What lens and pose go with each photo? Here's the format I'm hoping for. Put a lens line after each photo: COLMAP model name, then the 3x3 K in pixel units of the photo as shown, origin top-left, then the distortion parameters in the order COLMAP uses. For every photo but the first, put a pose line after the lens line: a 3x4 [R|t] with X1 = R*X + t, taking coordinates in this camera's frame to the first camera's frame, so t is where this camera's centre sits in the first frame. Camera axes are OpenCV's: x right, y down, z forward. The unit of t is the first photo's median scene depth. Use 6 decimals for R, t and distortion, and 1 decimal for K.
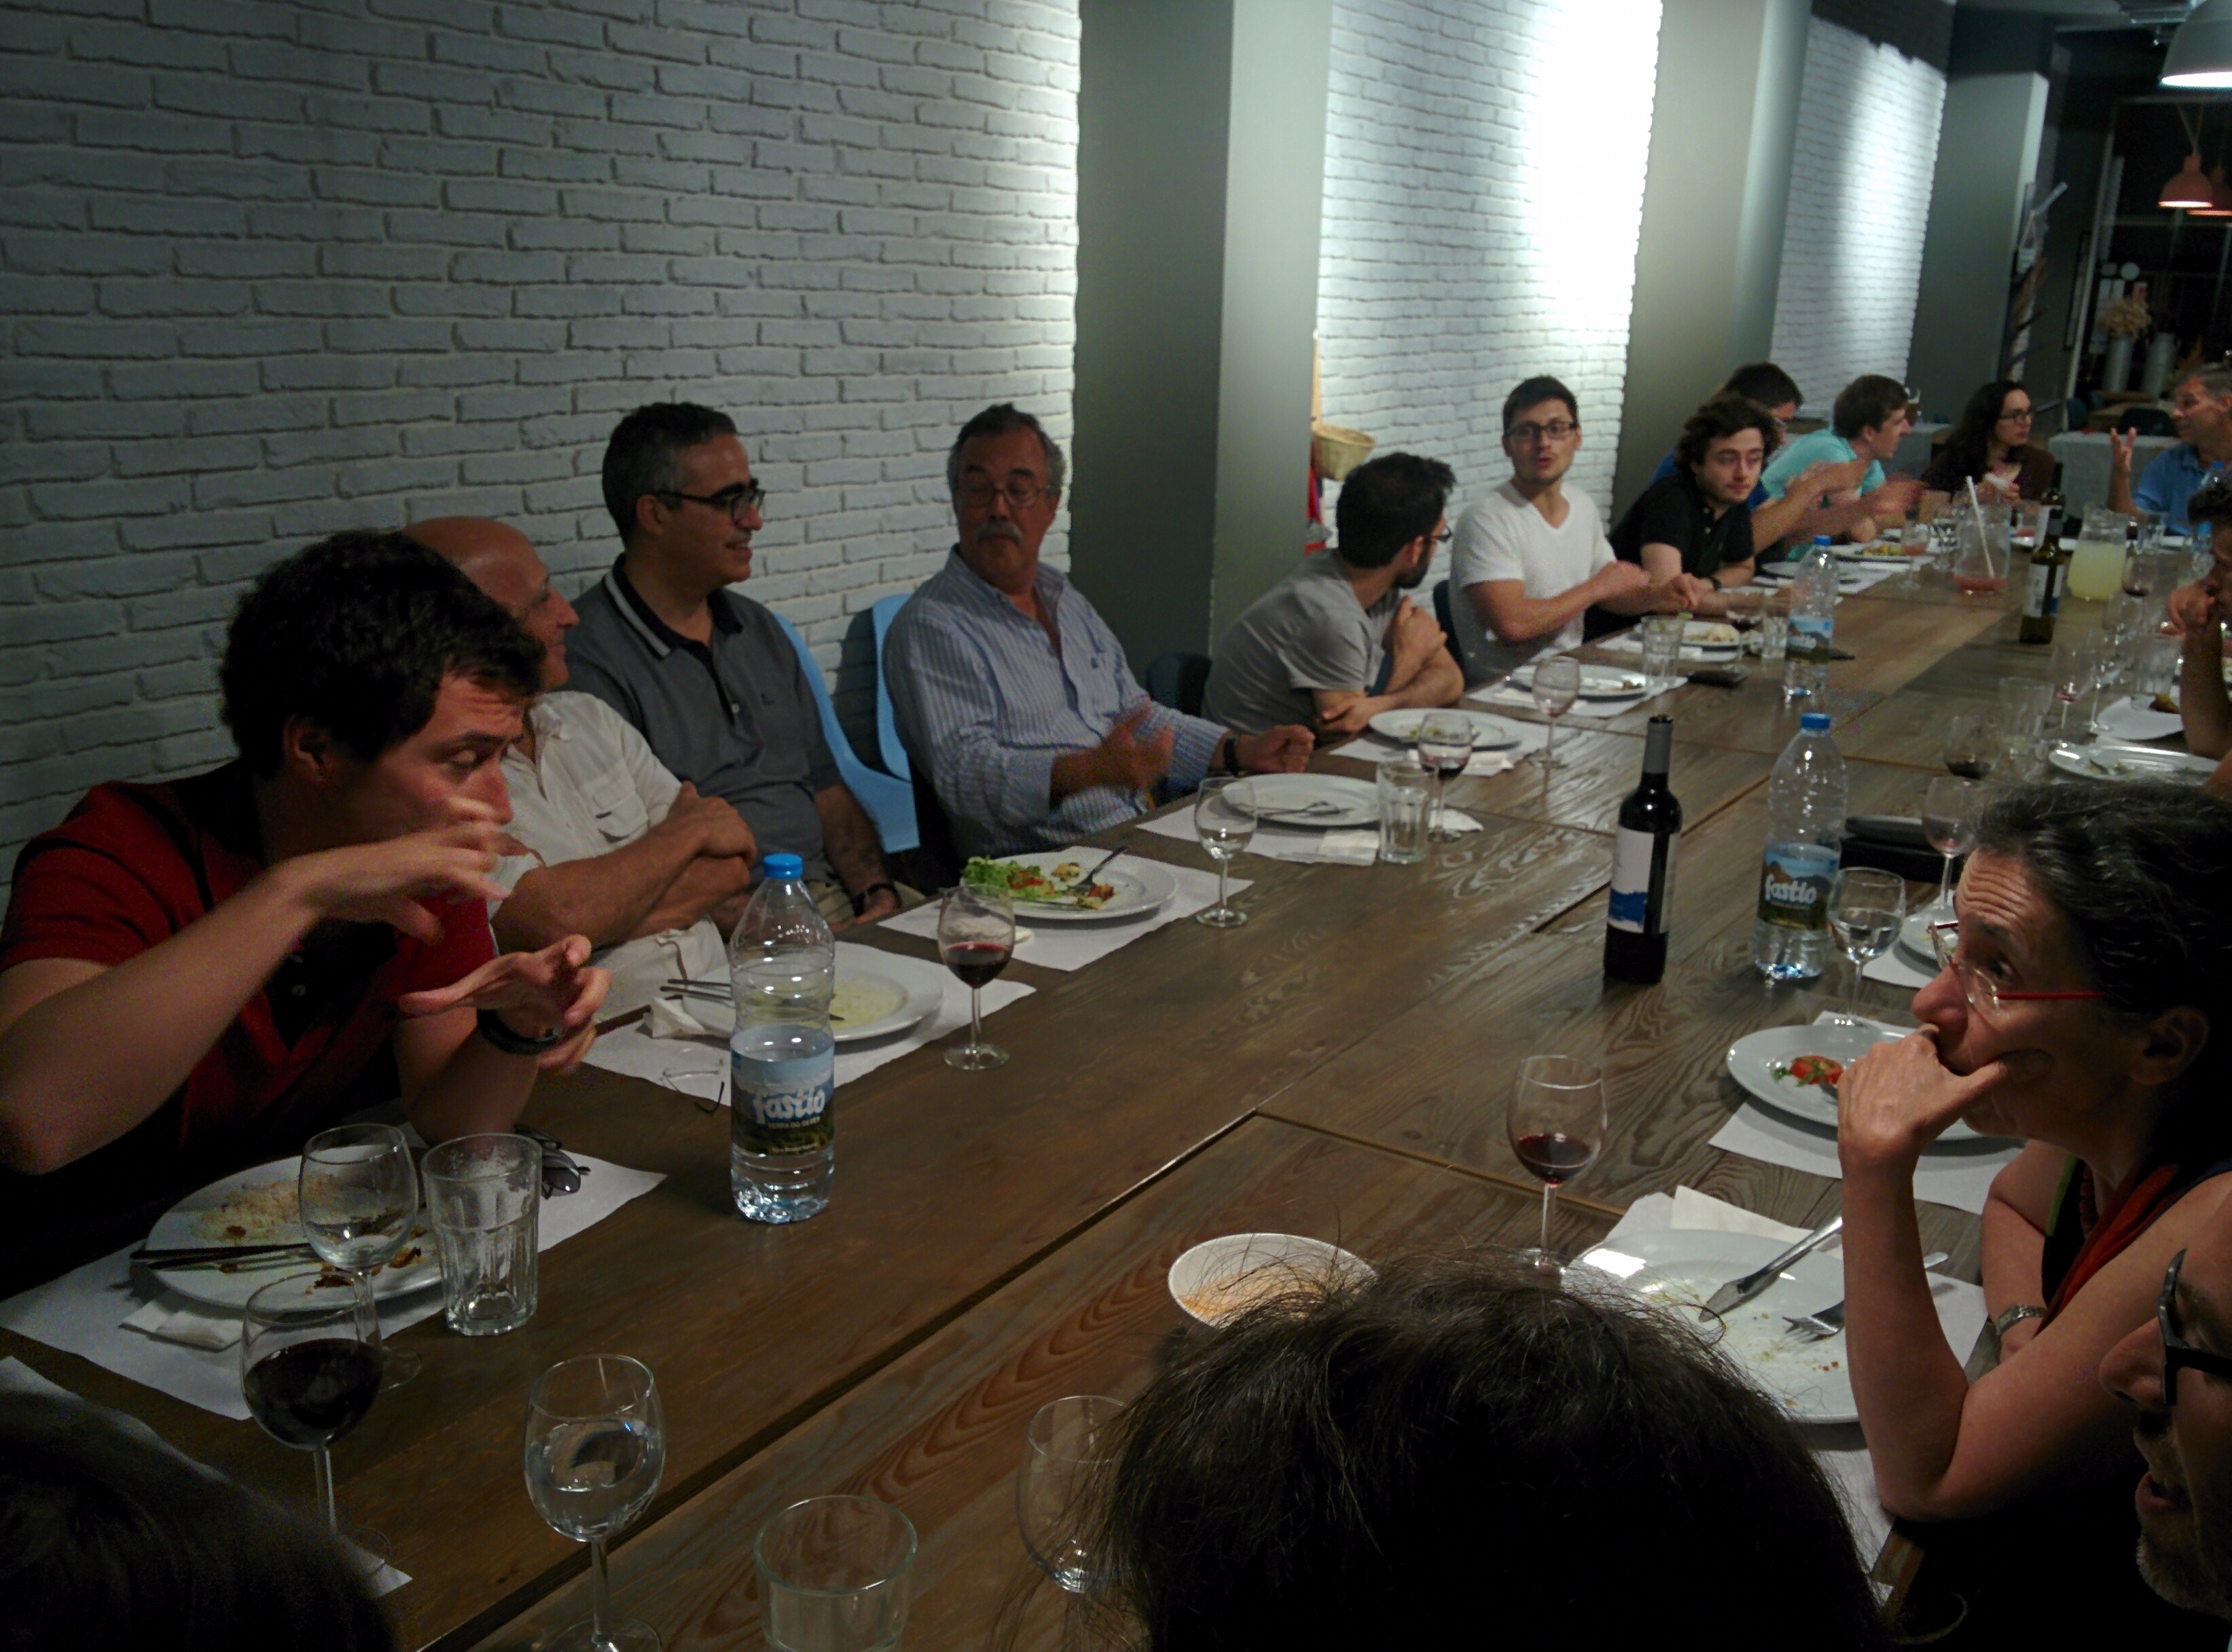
lens RADIAL K [[2022.7, 0, 1092.7], [0, 2022.7, 831.9], [0, 0, 1]] dist [0.084945, -0.113126]
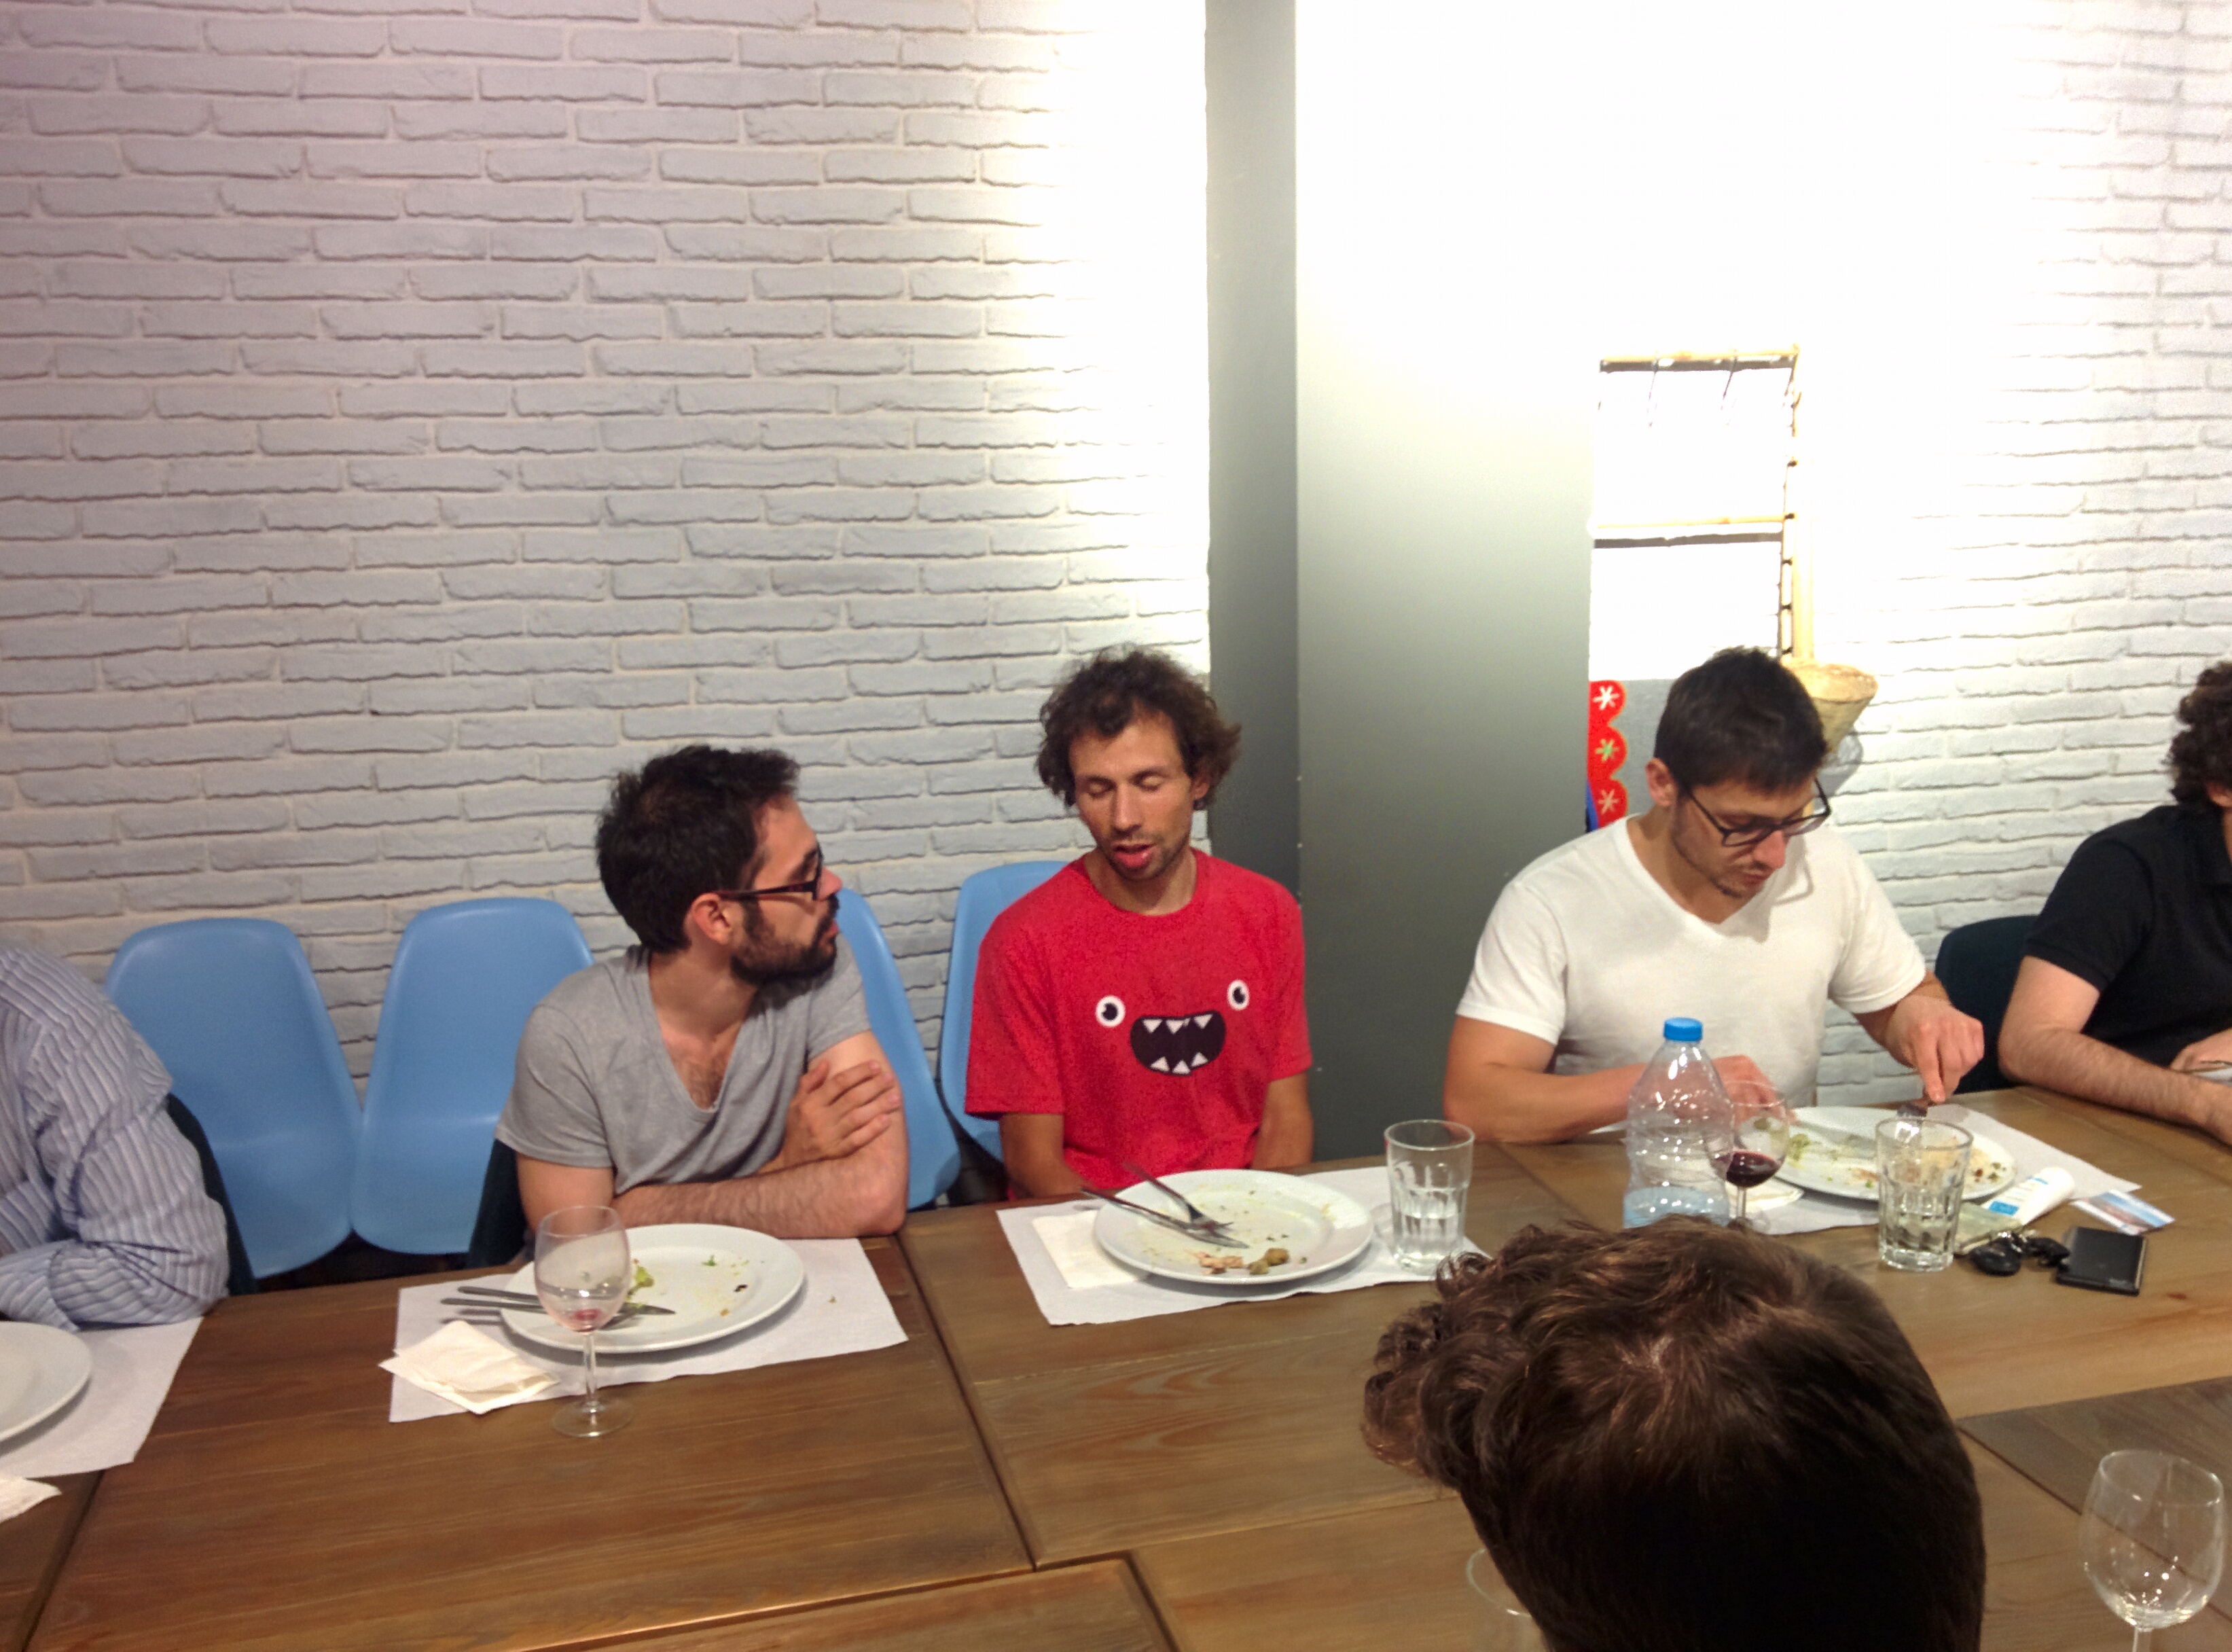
lens RADIAL K [[1725.6, 0, 1116.0], [0, 1725.6, 826.0], [0, 0, 1]] dist [0.027347, -0.002661]
pose [[0.729116, 0.101230, -0.676863, 0.267540], [-0.139832, 0.990172, -0.002539, -0.097372], [0.669953, 0.096498, 0.736105, 0.388002]]
